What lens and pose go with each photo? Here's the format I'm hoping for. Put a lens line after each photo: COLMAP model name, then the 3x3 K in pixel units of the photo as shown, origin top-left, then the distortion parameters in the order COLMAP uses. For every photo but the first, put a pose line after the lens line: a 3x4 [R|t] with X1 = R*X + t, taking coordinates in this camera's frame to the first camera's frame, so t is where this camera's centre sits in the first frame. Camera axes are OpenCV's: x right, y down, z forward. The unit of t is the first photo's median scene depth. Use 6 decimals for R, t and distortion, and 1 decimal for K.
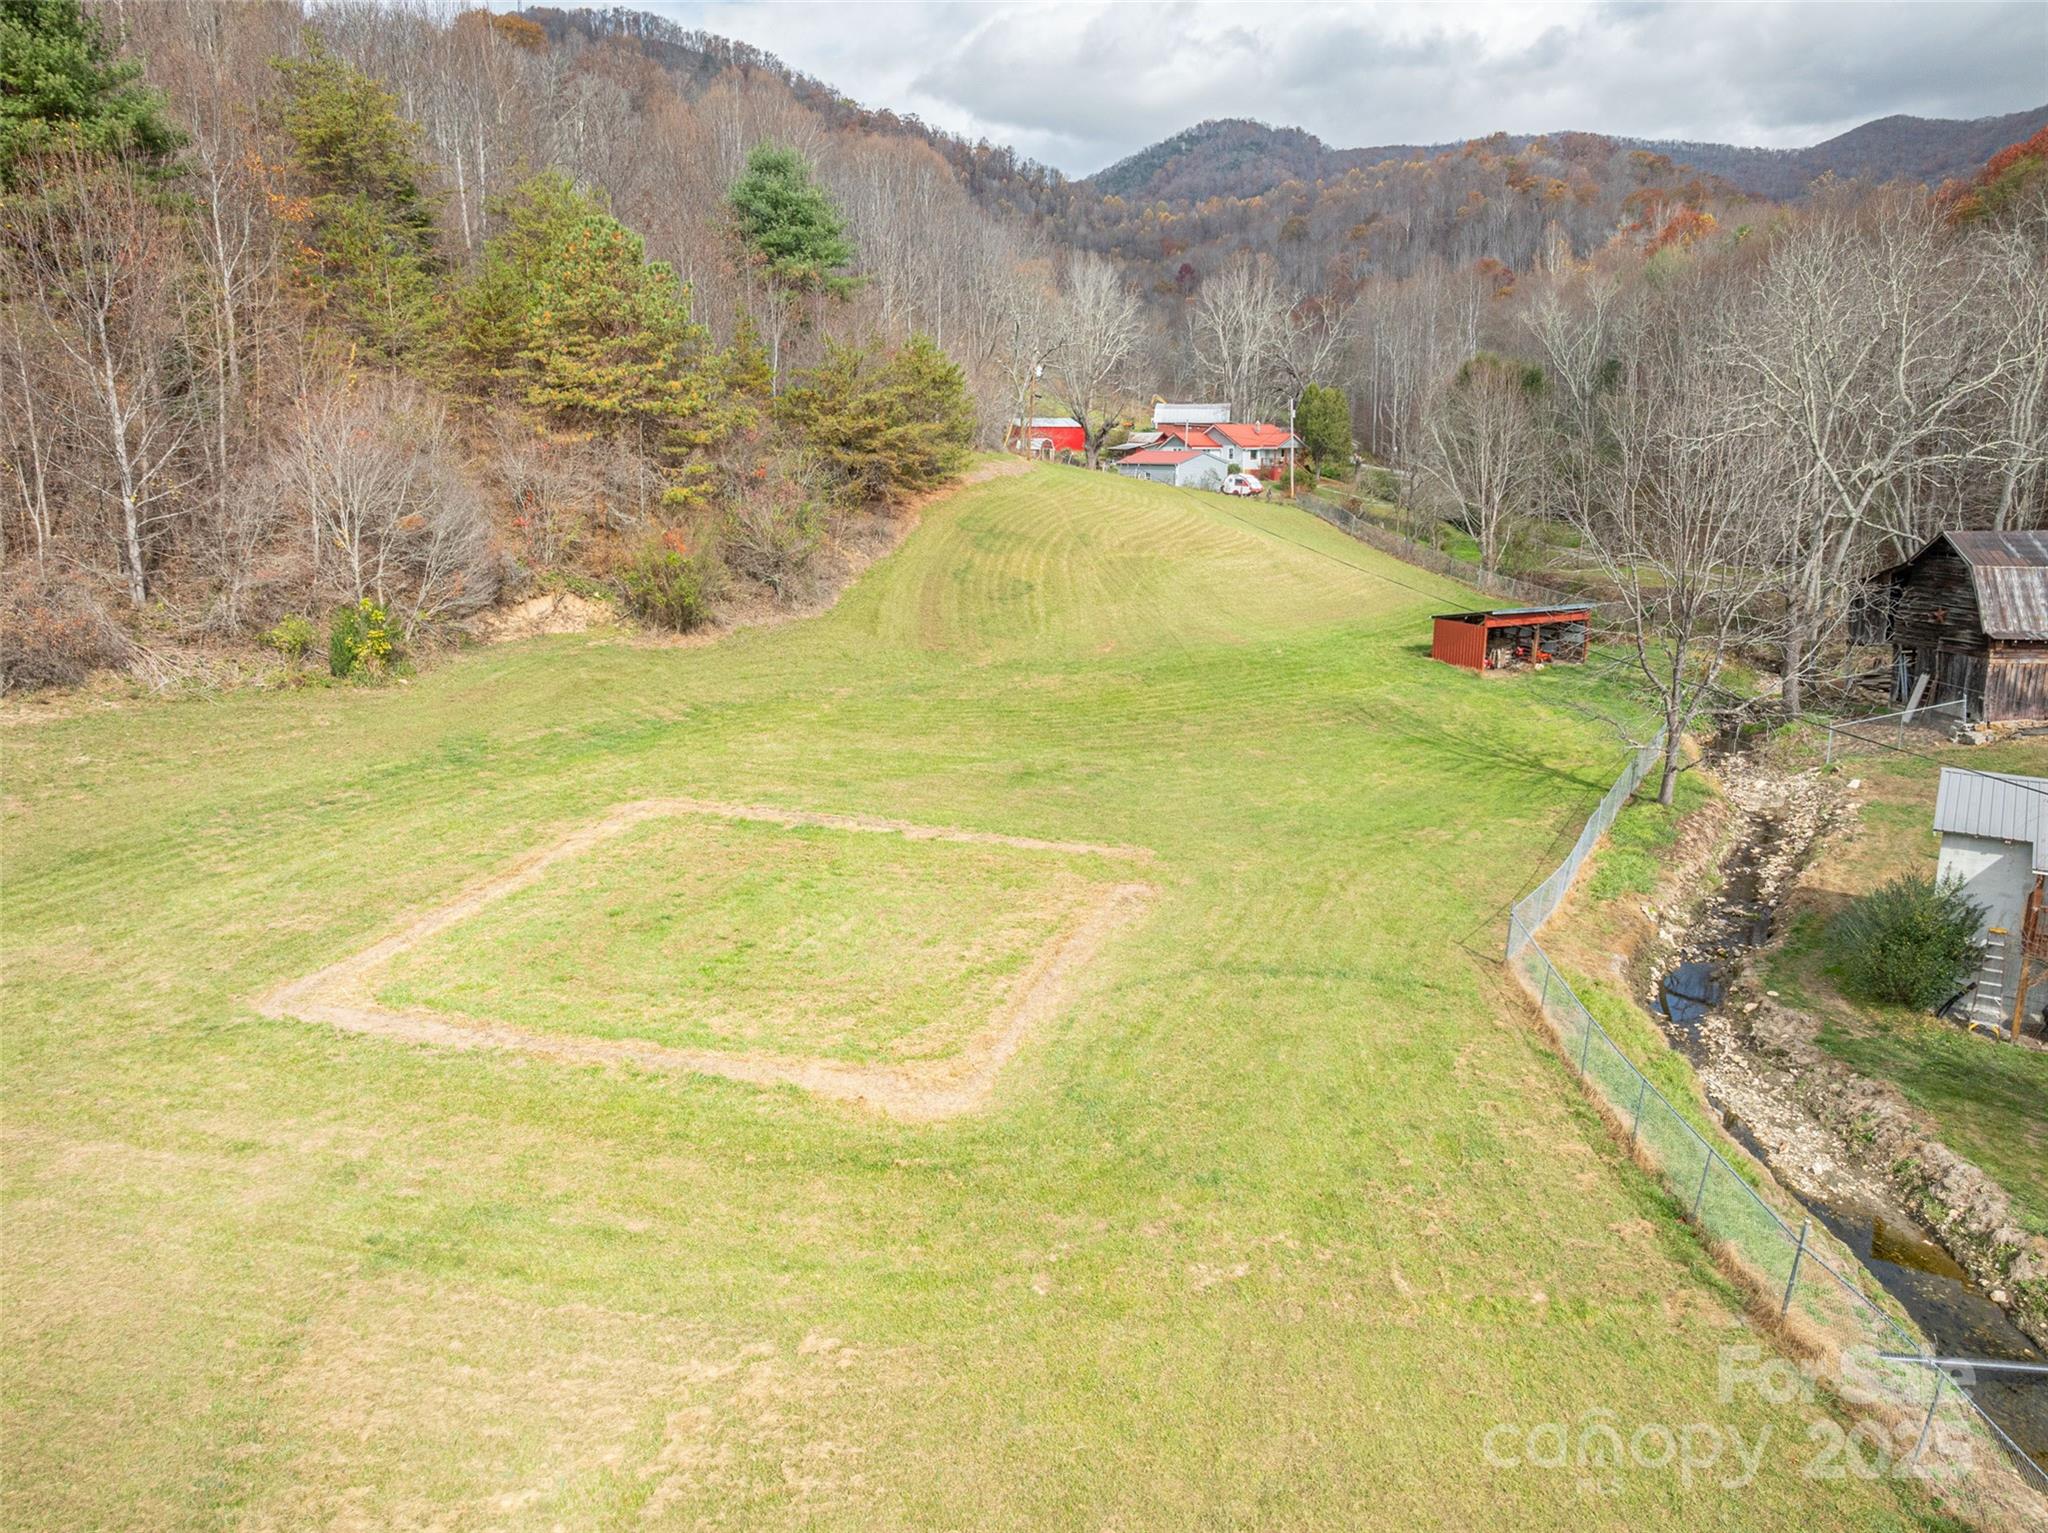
lens RADIAL K [[1453.7, 0, 1026.9], [0, 1453.7, 768.2], [0, 0, 1]] dist [-0.054665, 0.031541]
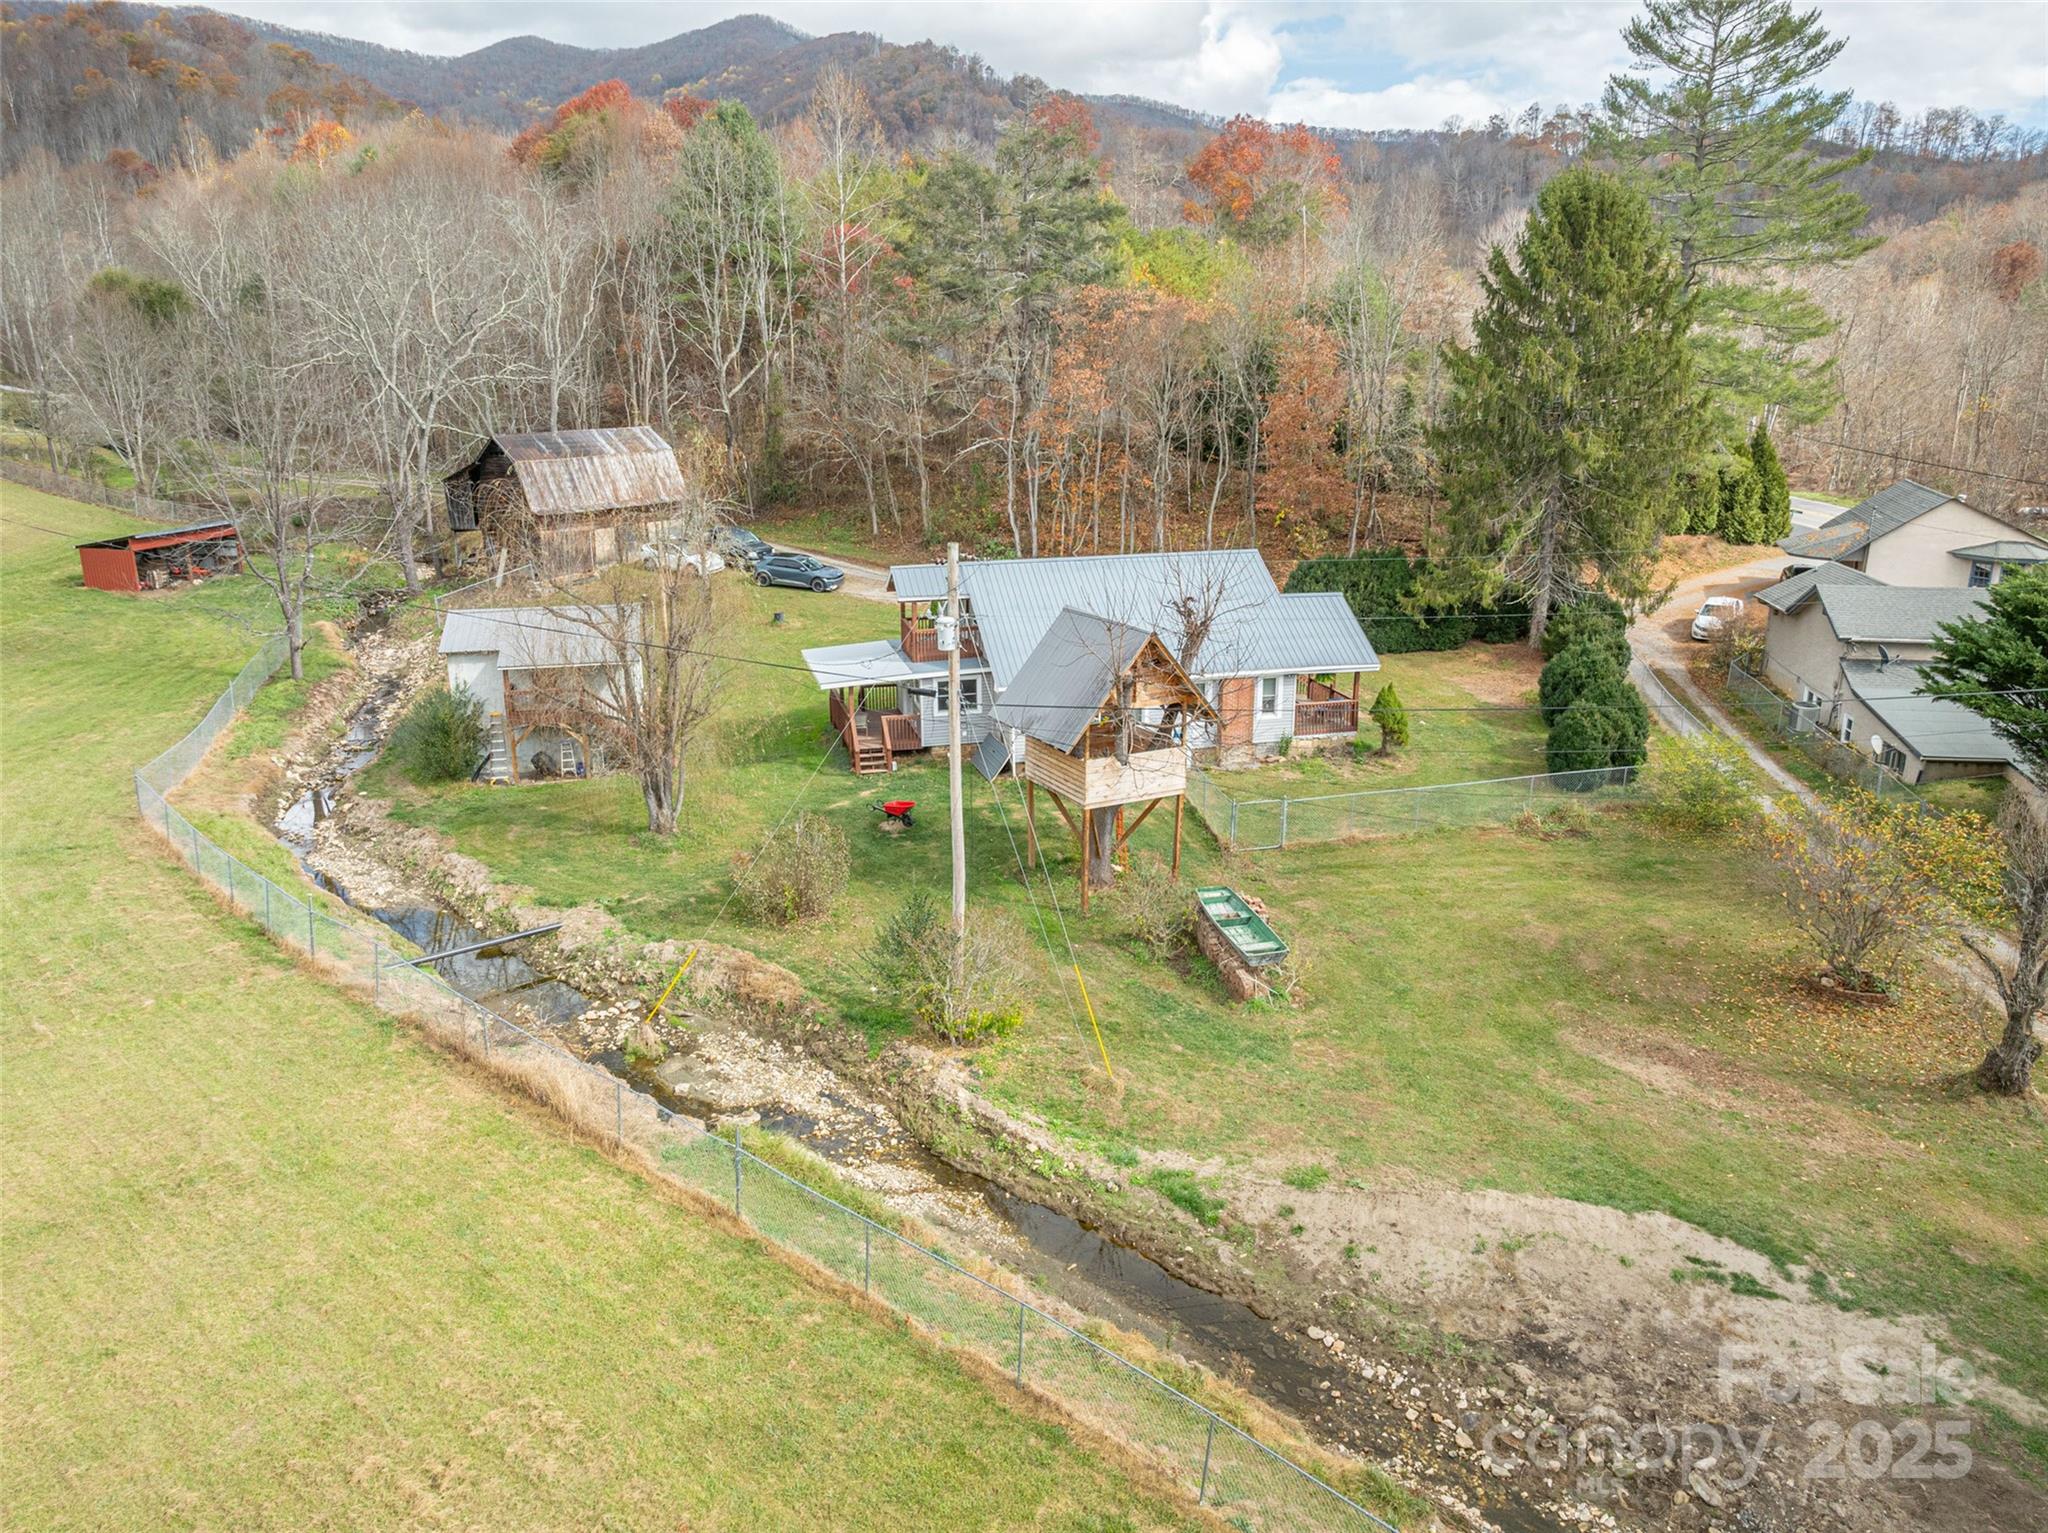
lens RADIAL K [[1453.7, 0, 1026.9], [0, 1453.7, 768.2], [0, 0, 1]] dist [-0.054665, 0.031541]
pose [[0.683093, -0.207712, 0.700171, 0.000935], [0.163850, 0.977851, 0.130234, 0.033980], [-0.711714, 0.025761, 0.701997, -0.228956]]
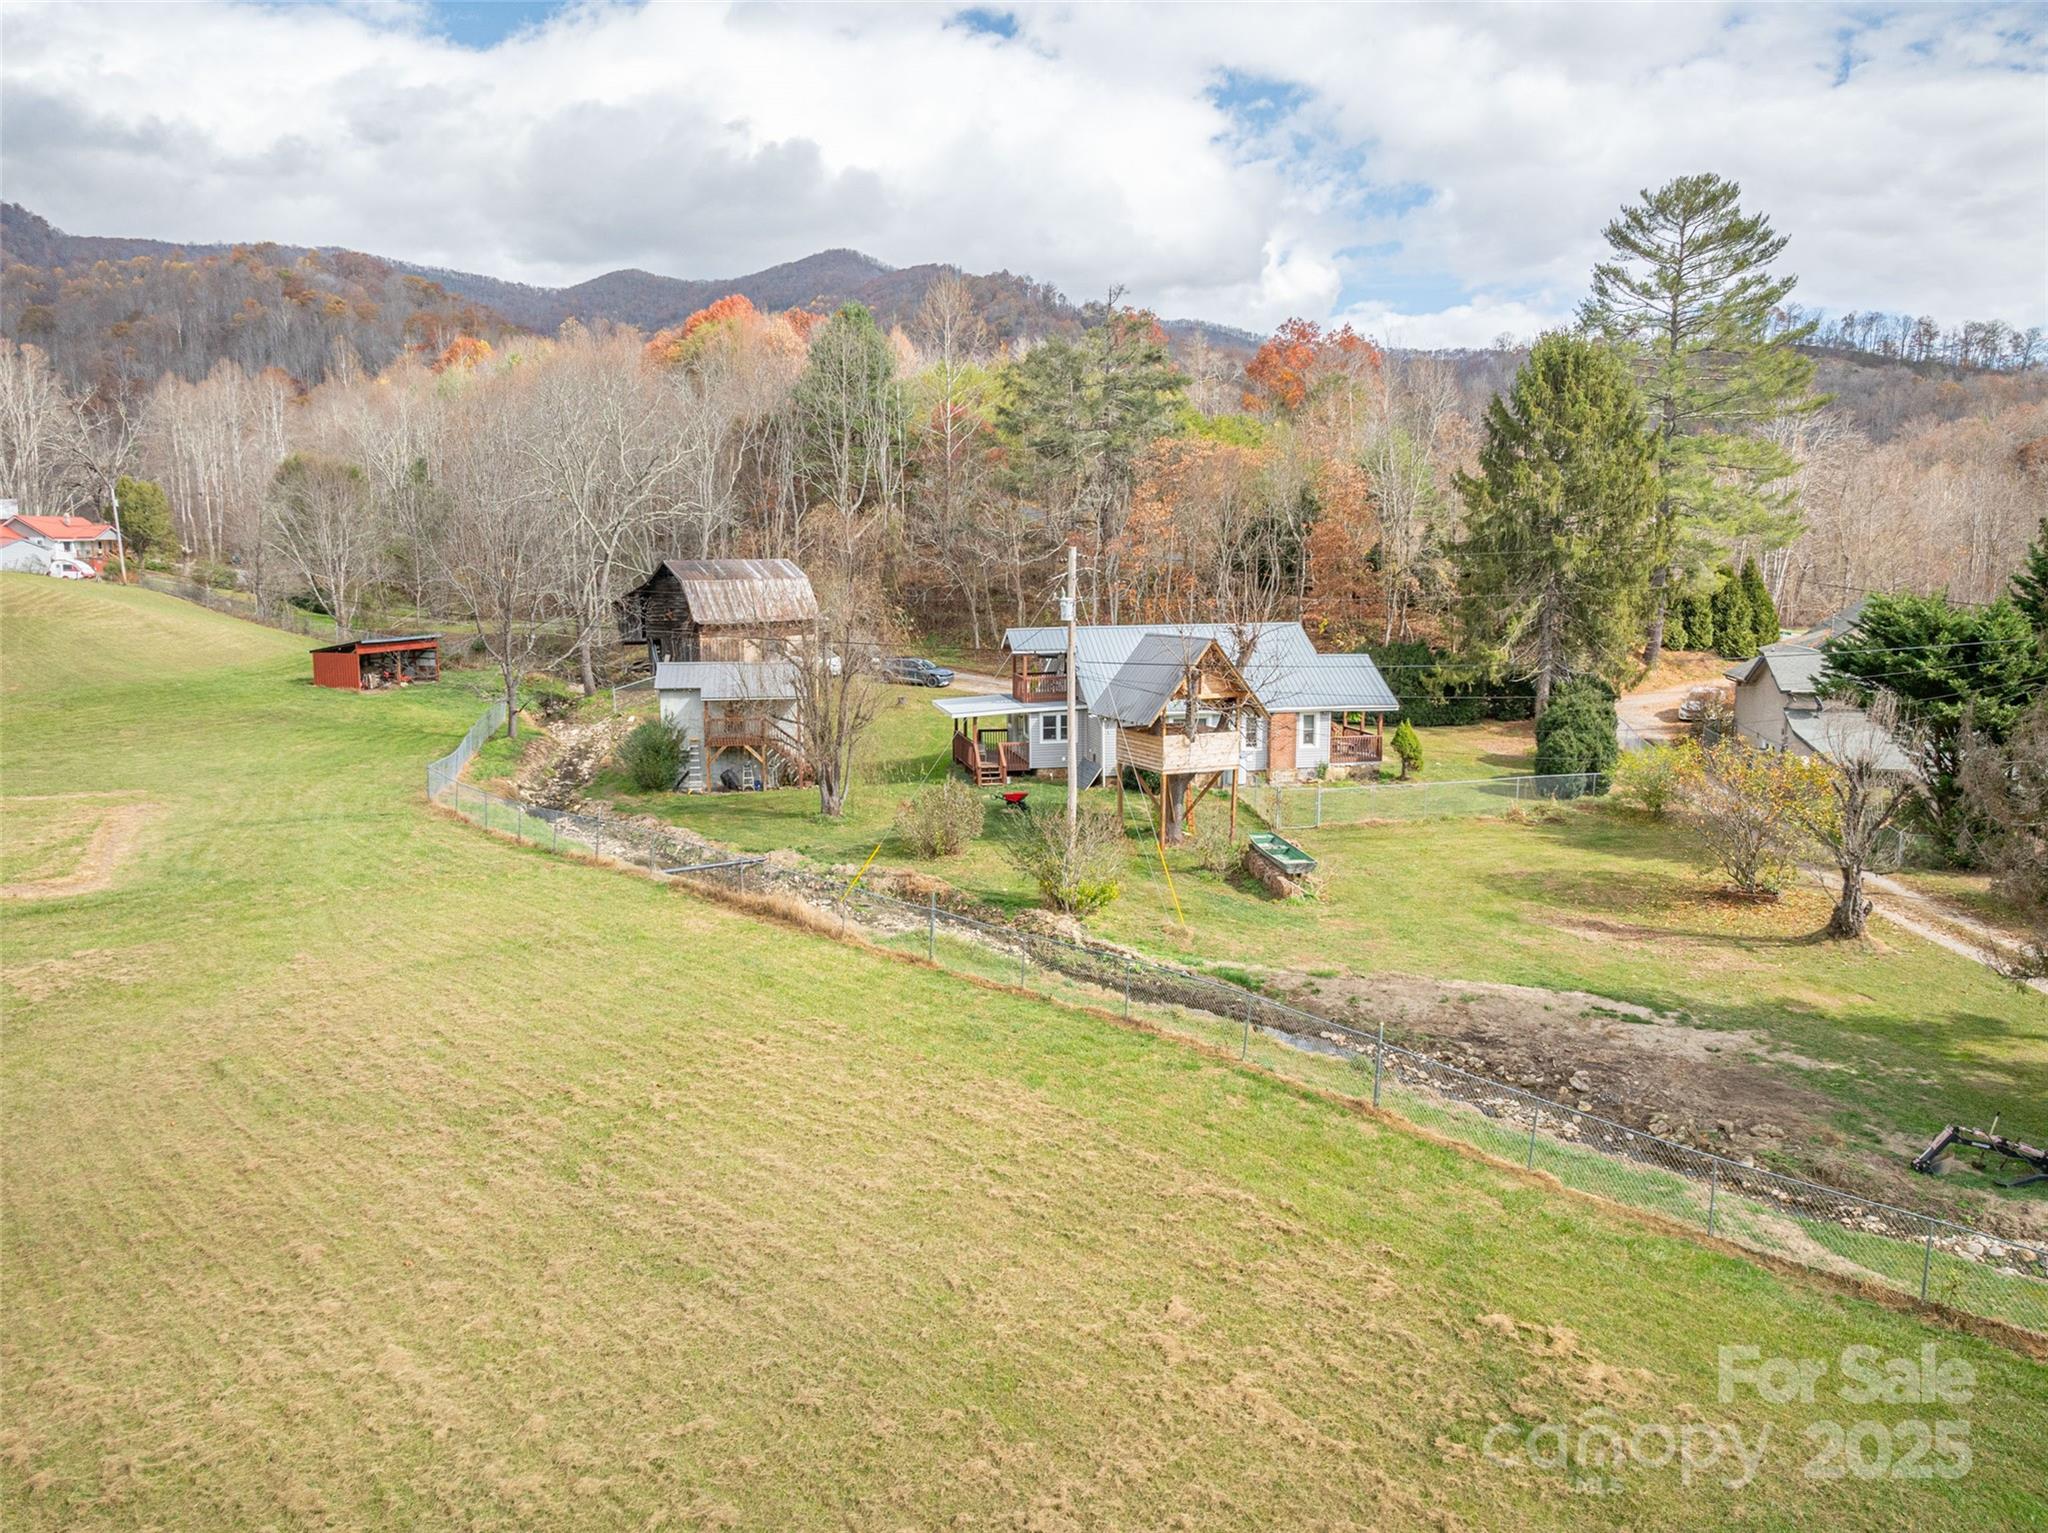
lens RADIAL K [[1448.5, 0, 1029.1], [0, 1448.5, 770.2], [0, 0, 1]] dist [-0.036606, 0.007778]
pose [[0.715446, -0.106519, 0.690500, -0.165564], [0.157747, 0.987417, -0.011124, 0.128680], [-0.680626, 0.116883, 0.723247, -0.347856]]
